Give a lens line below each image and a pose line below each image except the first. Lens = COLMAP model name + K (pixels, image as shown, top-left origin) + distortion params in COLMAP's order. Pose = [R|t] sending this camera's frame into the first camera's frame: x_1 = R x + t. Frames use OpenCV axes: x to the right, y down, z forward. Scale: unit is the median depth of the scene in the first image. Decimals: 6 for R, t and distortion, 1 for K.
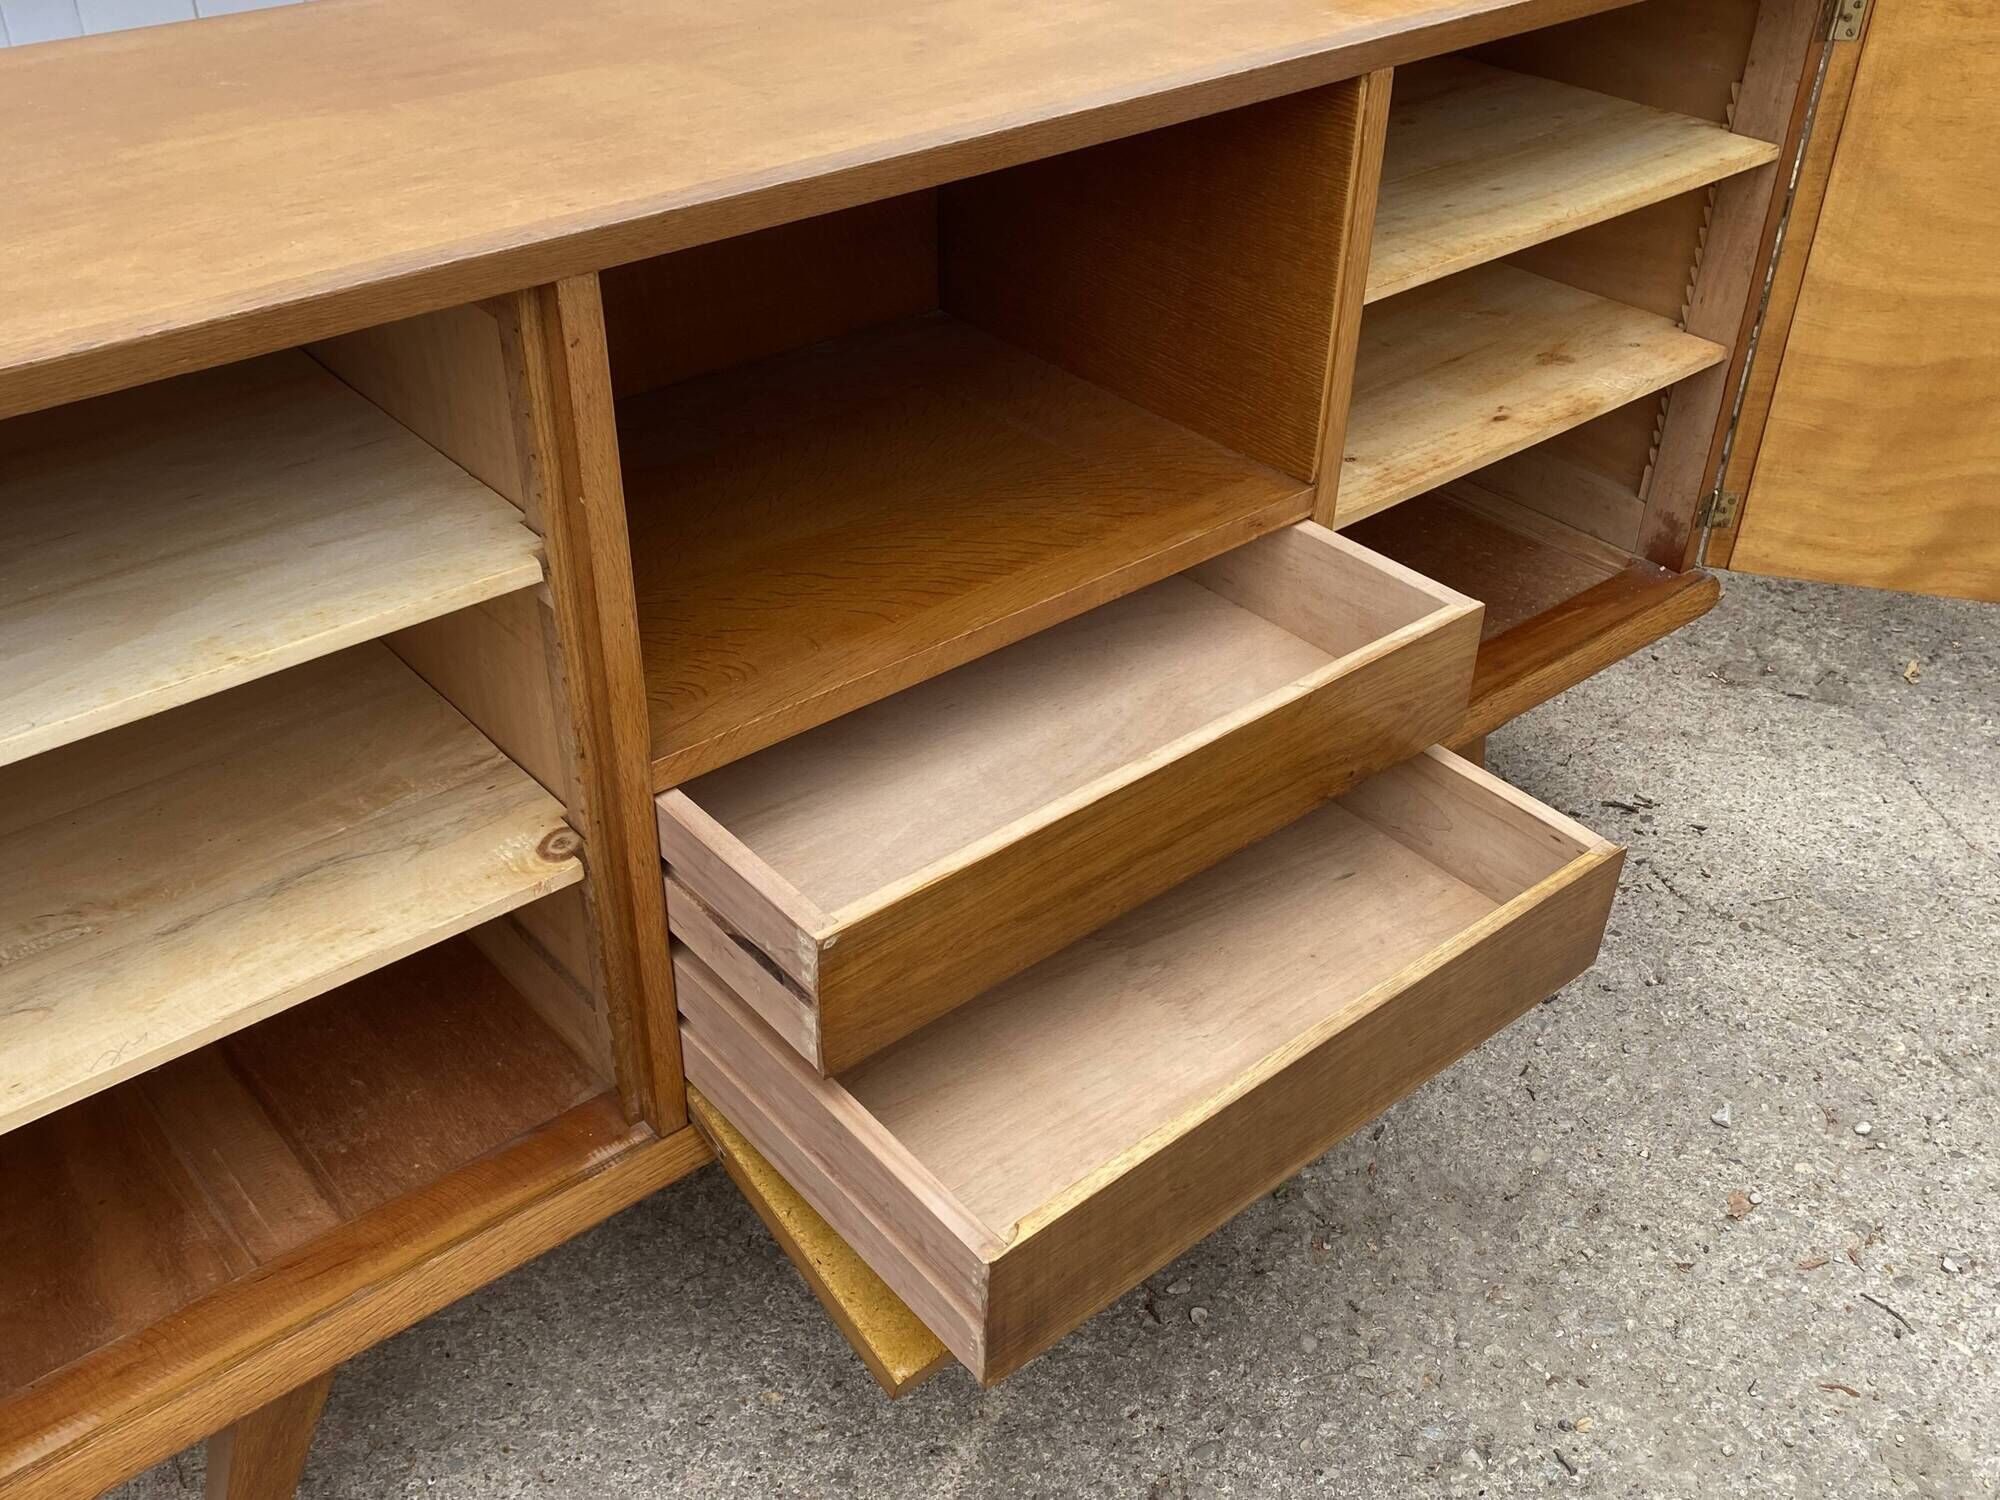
lens RADIAL K [[1911.5, 0, 977.9], [0, 1911.5, 751.5], [0, 0, 1]] dist [0.050171, -0.112464]
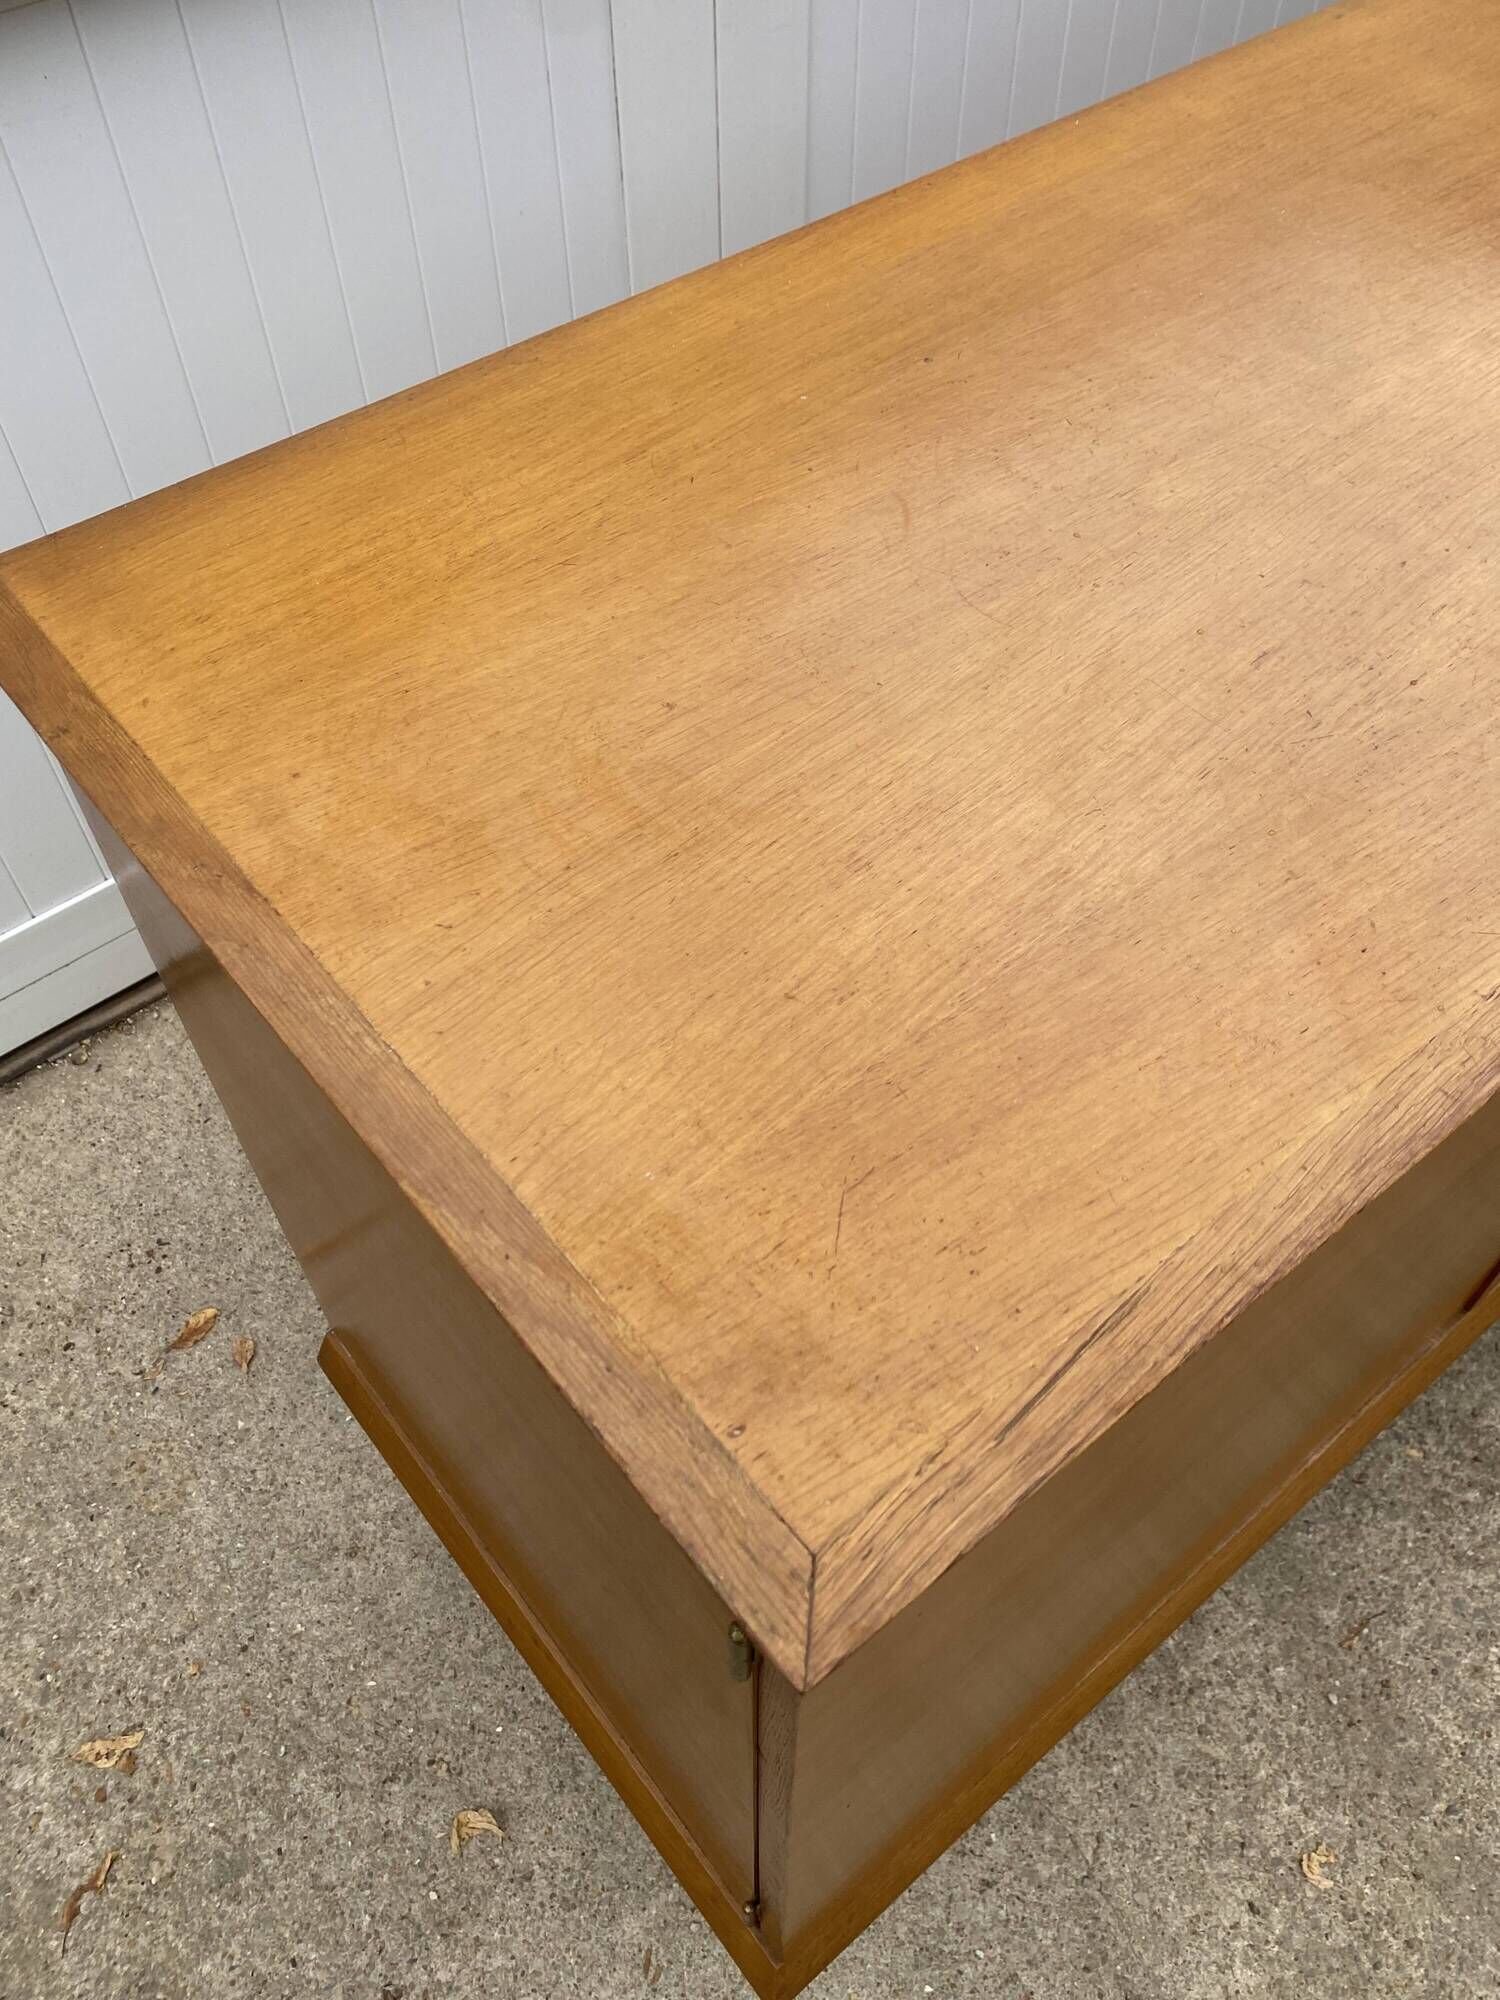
lens RADIAL K [[1560.5, 0, 759.8], [0, 1560.5, 1011.5], [0, 0, 1]] dist [0.007994, 0.000627]
pose [[0.999971, -0.001533, -0.007431, -0.445808], [0.003863, 0.945777, 0.324793, -0.181695], [0.006530, -0.324812, 0.945756, 0.224864]]
